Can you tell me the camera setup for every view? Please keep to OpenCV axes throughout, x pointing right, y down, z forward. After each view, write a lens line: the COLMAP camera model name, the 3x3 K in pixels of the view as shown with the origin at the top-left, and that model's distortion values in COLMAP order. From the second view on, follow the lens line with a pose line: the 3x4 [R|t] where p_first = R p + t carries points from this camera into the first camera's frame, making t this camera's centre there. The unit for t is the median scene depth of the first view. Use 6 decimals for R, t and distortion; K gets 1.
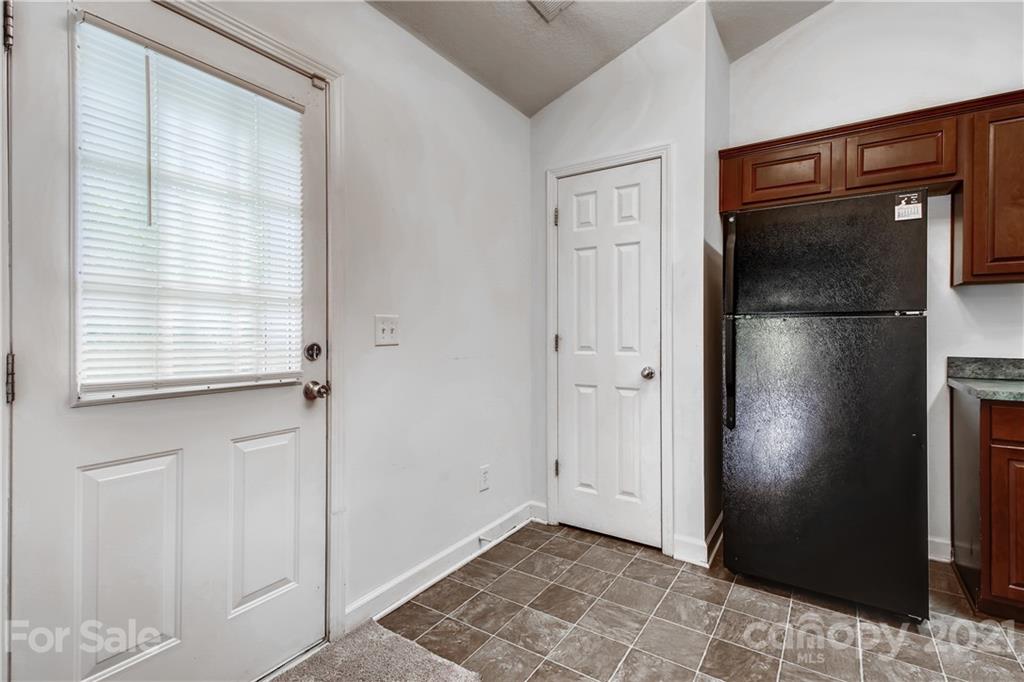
lens RADIAL K [[482.3, 0, 519.0], [0, 482.3, 329.4], [0, 0, 1]] dist [0.020730, -0.003880]
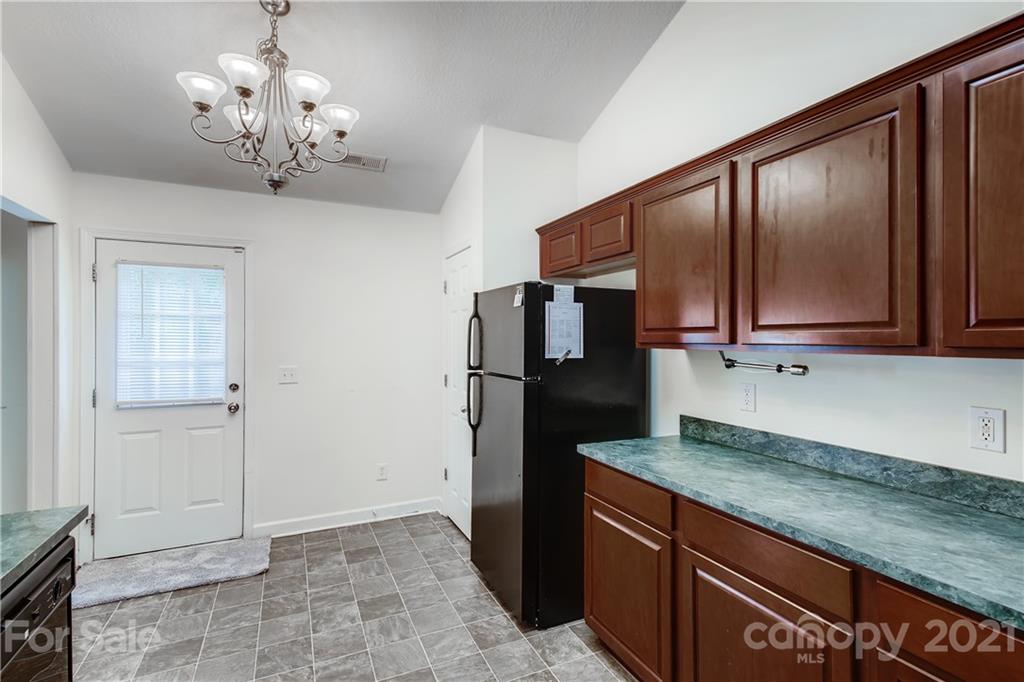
lens RADIAL K [[482.3, 0, 514.2], [0, 482.3, 334.6], [0, 0, 1]] dist [0.020730, -0.003880]
pose [[0.855133, -0.006494, -0.518368, 1.608943], [0.001633, 0.999950, -0.009834, -0.151845], [0.518406, 0.007563, 0.855101, -0.096701]]
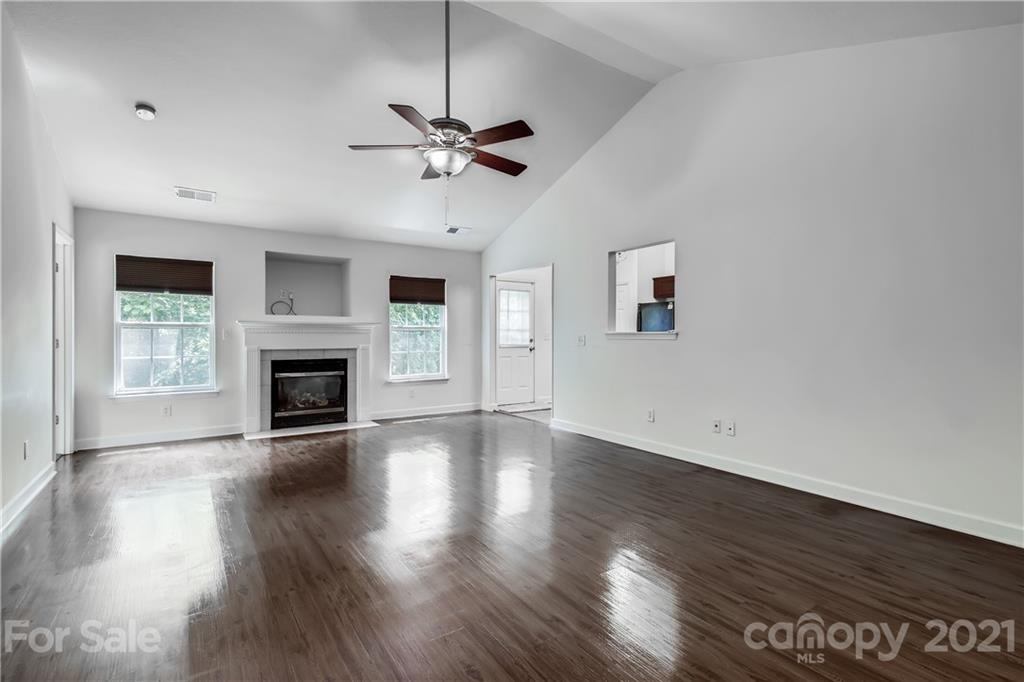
lens RADIAL K [[482.3, 0, 507.9], [0, 482.3, 331.2], [0, 0, 1]] dist [0.020730, -0.003880]
pose [[0.918319, 0.002518, -0.395833, 1.263129], [-0.005607, 0.999962, -0.006648, -0.013714], [0.395802, 0.008325, 0.918298, -3.511709]]
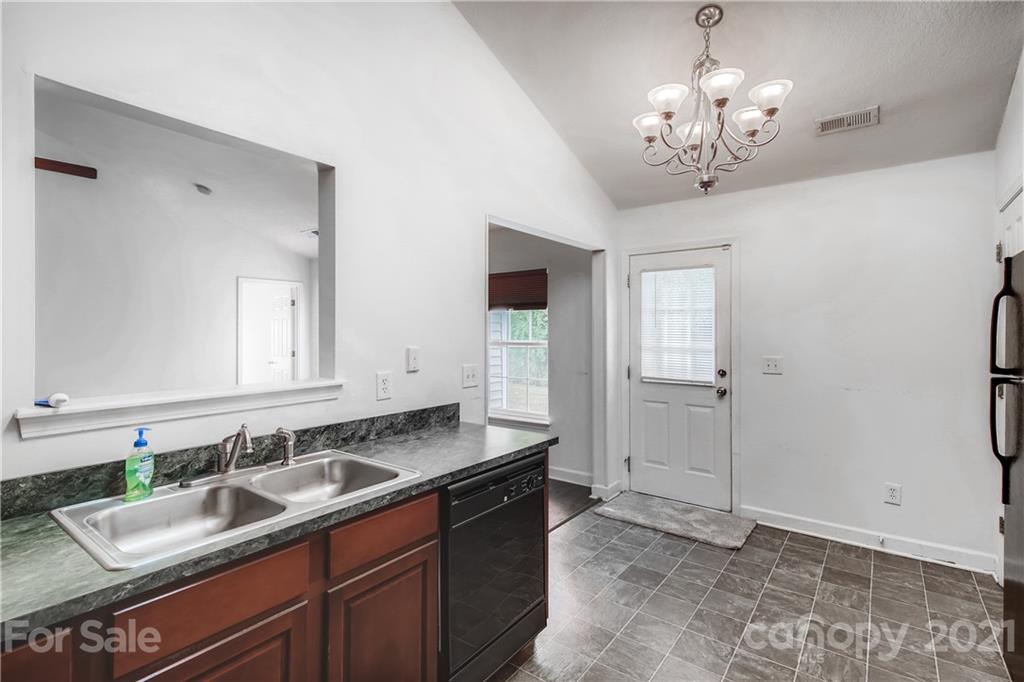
lens RADIAL K [[482.3, 0, 519.0], [0, 482.3, 328.3], [0, 0, 1]] dist [0.020730, -0.003880]
pose [[-0.046775, -0.006460, -0.998885, 1.815762], [-0.000870, 0.999979, -0.006426, -0.143606], [0.998905, 0.000569, -0.046780, 0.204506]]
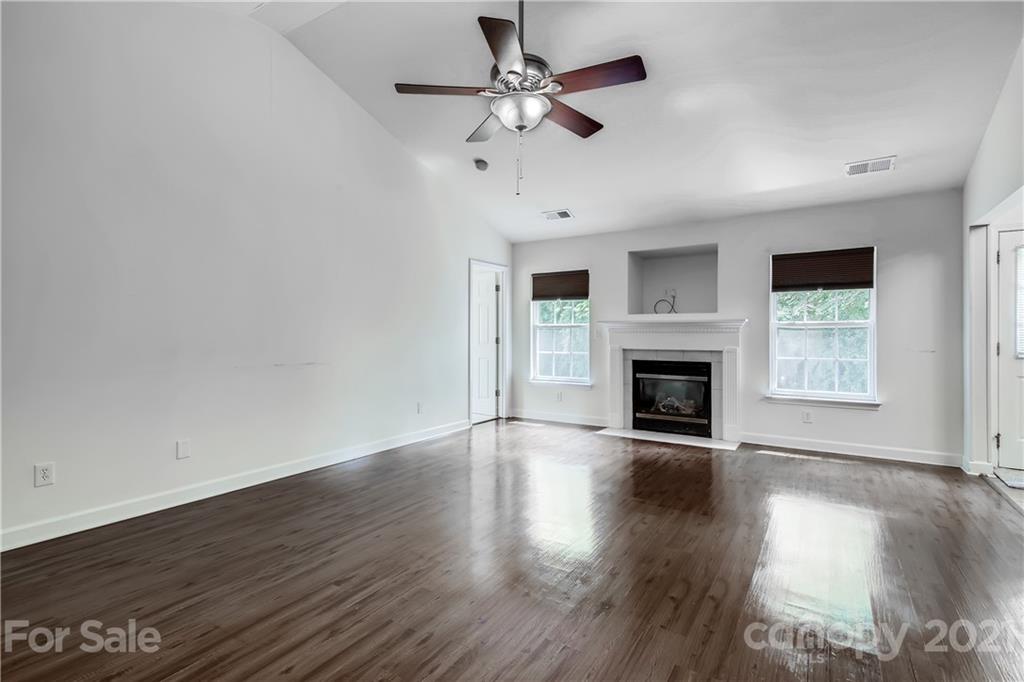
lens RADIAL K [[482.3, 0, 515.6], [0, 482.3, 335.8], [0, 0, 1]] dist [0.020730, -0.003880]
pose [[0.014270, 0.011102, -0.999837, 1.787891], [-0.000106, 0.999938, 0.011101, -0.029781], [0.999898, -0.000053, 0.014270, -1.843761]]
